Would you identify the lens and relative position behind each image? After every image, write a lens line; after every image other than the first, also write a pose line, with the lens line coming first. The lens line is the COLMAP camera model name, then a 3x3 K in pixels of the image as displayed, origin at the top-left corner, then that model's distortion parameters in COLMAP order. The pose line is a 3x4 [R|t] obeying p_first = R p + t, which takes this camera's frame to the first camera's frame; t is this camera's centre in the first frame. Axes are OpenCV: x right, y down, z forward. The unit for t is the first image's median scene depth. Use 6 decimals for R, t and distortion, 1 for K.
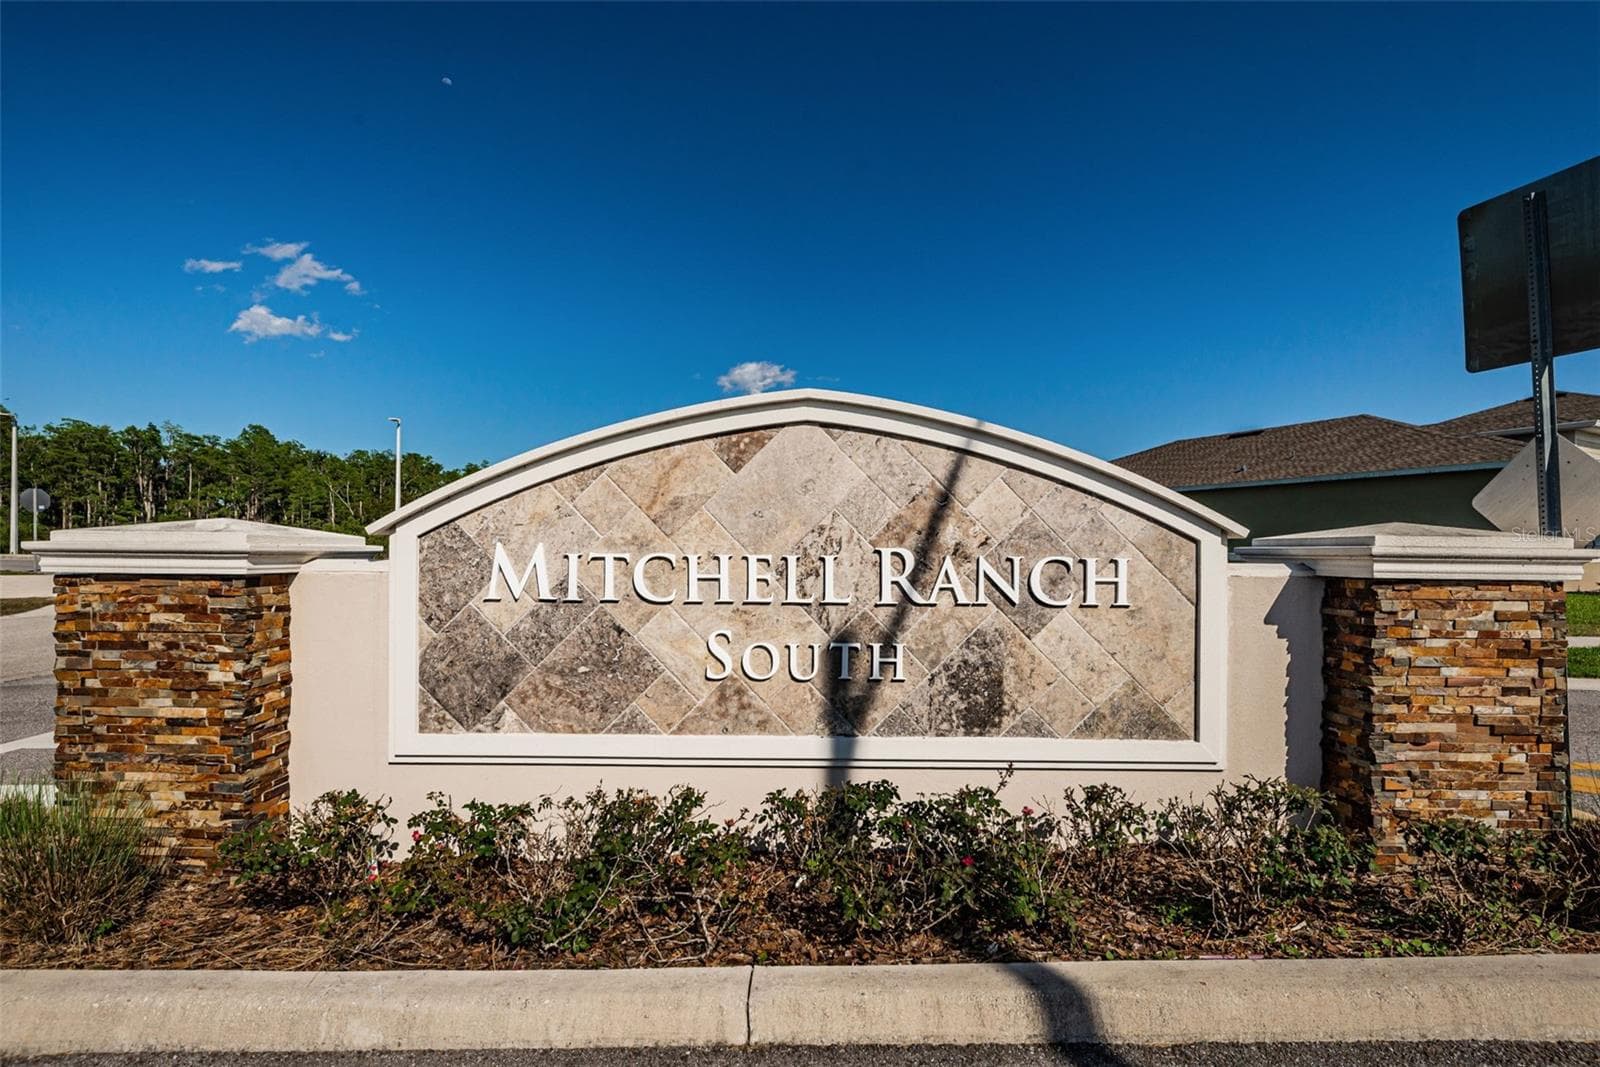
lens RADIAL K [[756.2, 0, 799.9], [0, 756.2, 551.9], [0, 0, 1]] dist [0.003487, 0.000847]
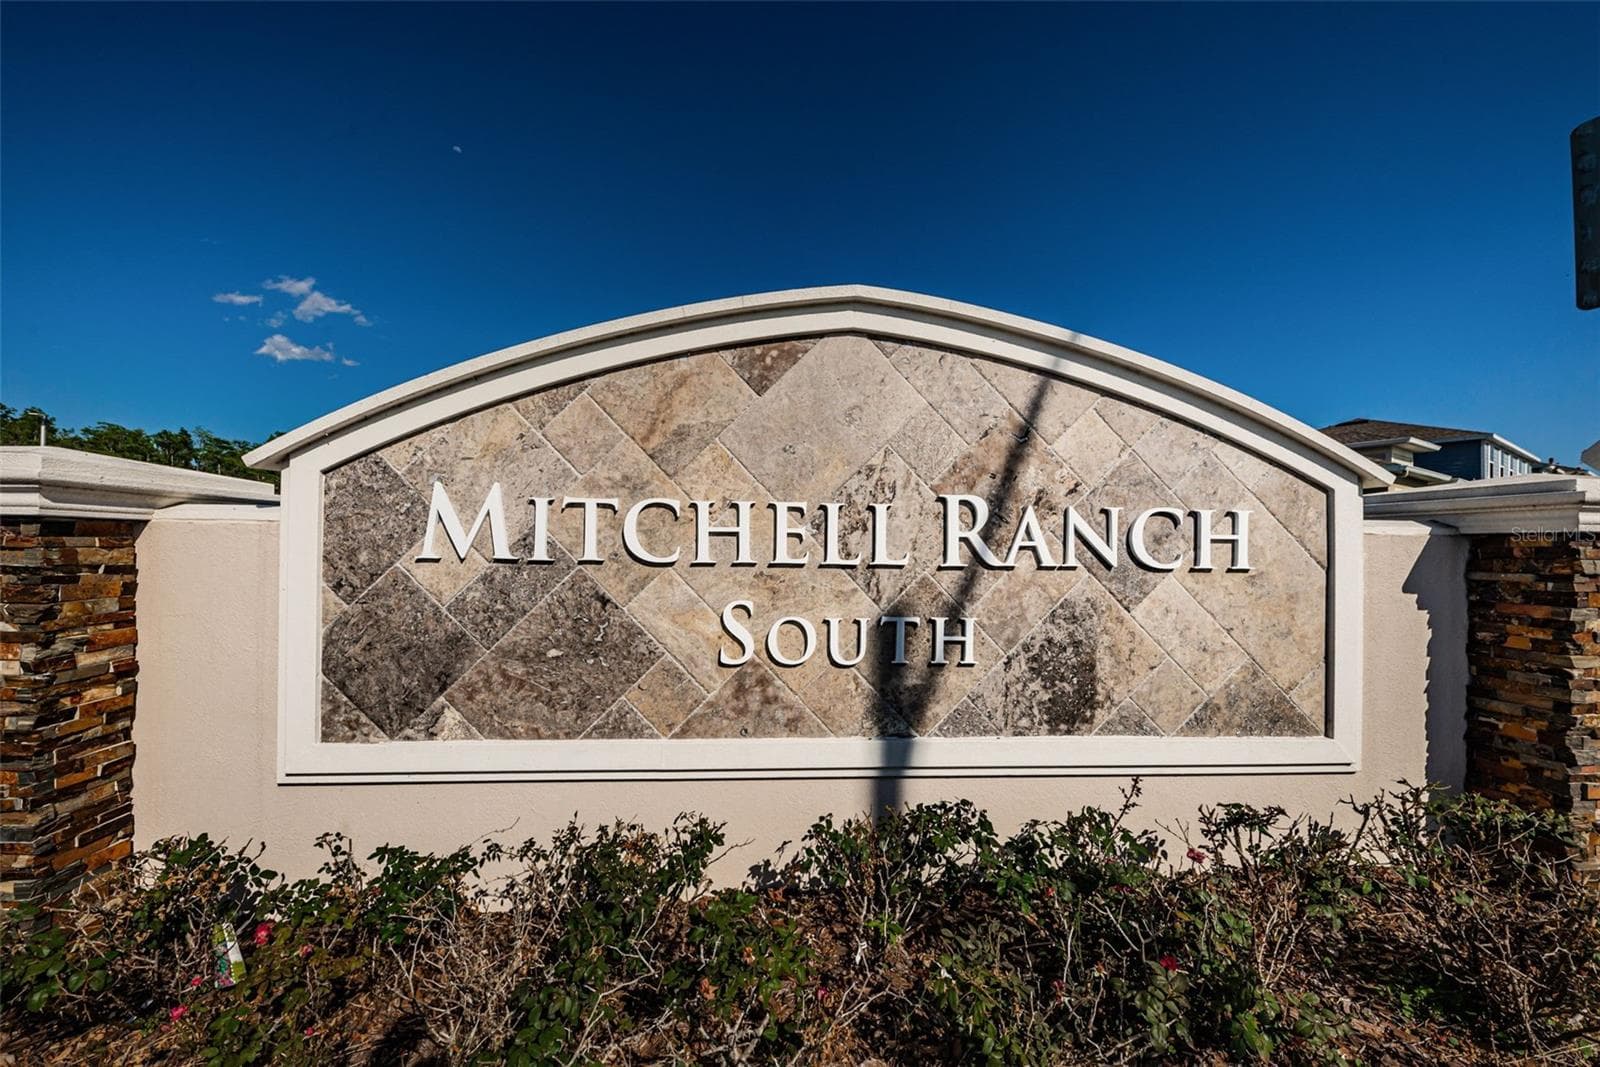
lens RADIAL K [[632.7, 0, 800.6], [0, 632.7, 540.5], [0, 0, 1]] dist [0.000227, -0.000406]
pose [[0.997608, 0.005842, 0.068876, -0.087208], [-0.005058, 0.999921, -0.011539, 0.050126], [-0.068938, 0.011163, 0.997558, 0.359389]]
